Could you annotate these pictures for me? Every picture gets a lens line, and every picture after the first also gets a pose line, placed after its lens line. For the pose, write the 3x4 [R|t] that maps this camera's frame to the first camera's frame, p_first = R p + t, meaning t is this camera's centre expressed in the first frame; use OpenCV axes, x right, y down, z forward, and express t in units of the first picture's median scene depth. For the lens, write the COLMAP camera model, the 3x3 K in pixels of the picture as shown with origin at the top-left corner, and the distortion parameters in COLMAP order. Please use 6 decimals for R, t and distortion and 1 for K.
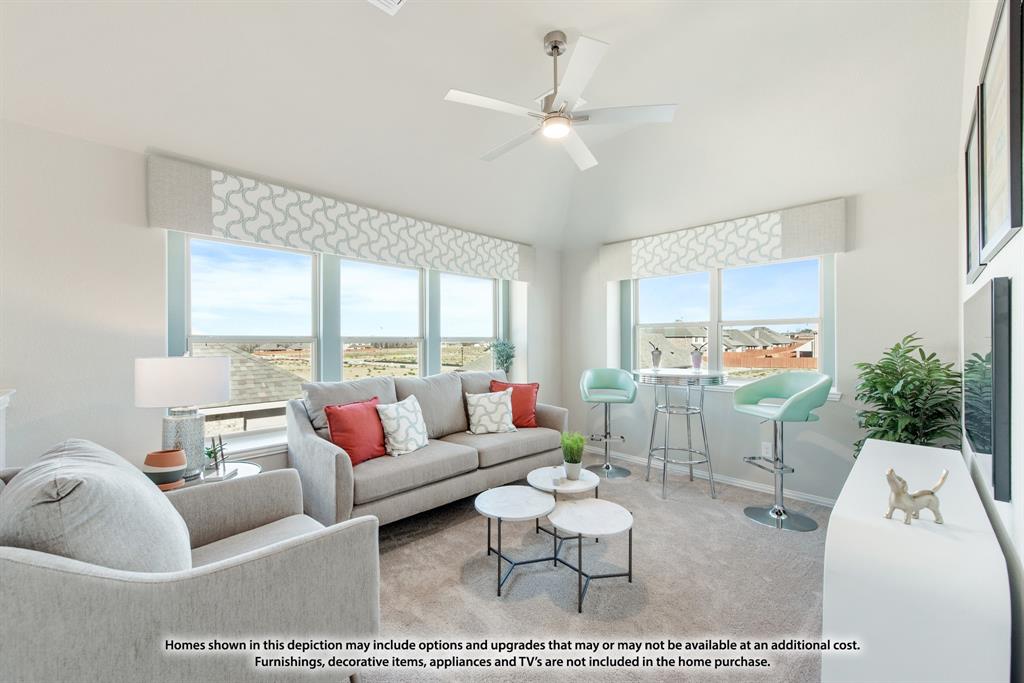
lens RADIAL K [[402.9, 0, 512.0], [0, 402.9, 341.5], [0, 0, 1]] dist [0.000062, -0.000136]
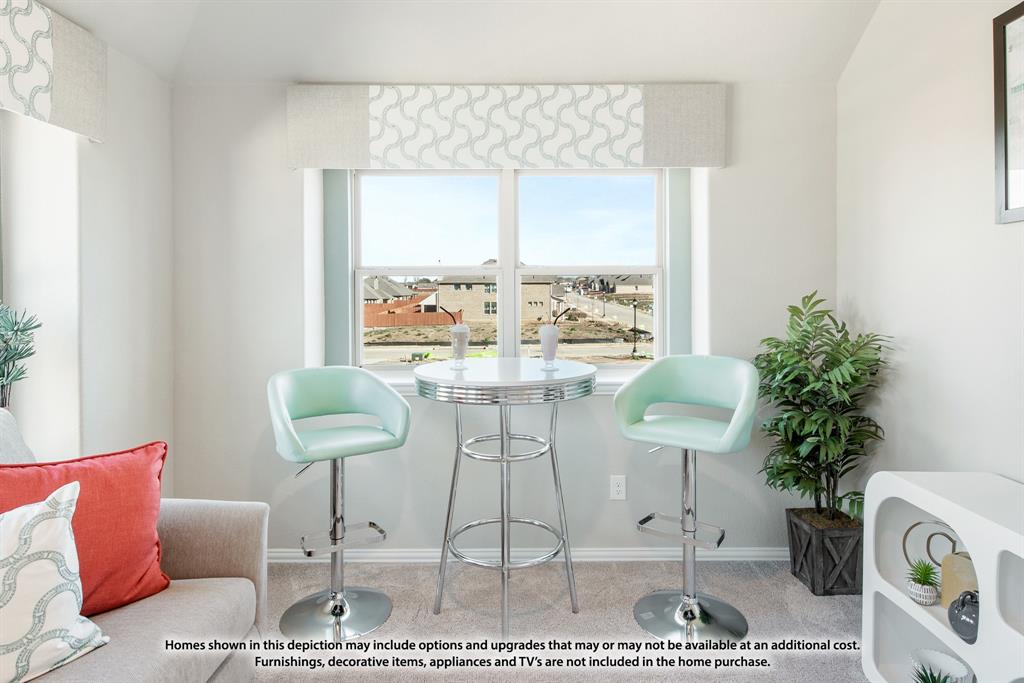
lens RADIAL K [[577.0, 0, 514.9], [0, 577.0, 297.6], [0, 0, 1]] dist [0.003162, -0.002554]
pose [[0.702877, -0.006505, 0.711282, -0.060904], [0.000908, 0.999966, 0.008249, -0.014333], [-0.711311, -0.005152, 0.702859, 0.444512]]
